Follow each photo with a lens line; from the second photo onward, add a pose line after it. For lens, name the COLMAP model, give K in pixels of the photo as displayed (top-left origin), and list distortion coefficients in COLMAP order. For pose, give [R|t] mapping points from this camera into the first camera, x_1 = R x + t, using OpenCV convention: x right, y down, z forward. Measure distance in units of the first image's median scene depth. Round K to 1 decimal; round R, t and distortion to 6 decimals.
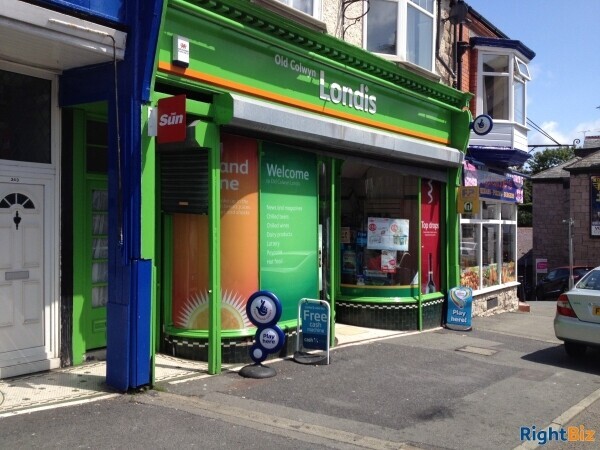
lens RADIAL K [[569.8, 0, 300.0], [0, 569.8, 225.0], [0, 0, 1]] dist [0.204224, -0.484939]
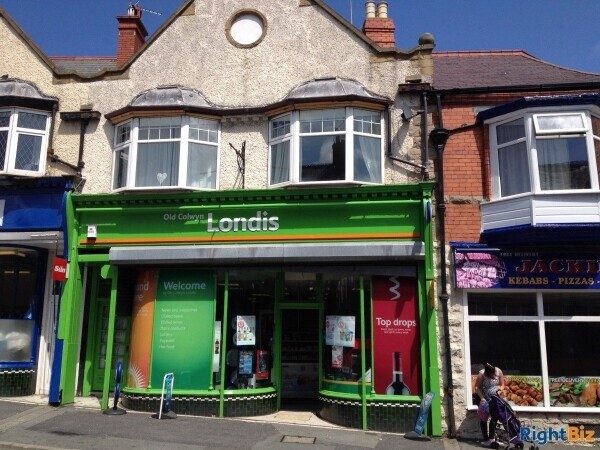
lens RADIAL K [[569.5, 0, 305.1], [0, 569.5, 234.5], [0, 0, 1]] dist [0.193532, -0.495865]
pose [[0.486200, -0.157094, -0.859611, 1.334949], [-0.006472, 0.983034, -0.183310, 0.044474], [0.873824, 0.094688, 0.476934, 0.516007]]
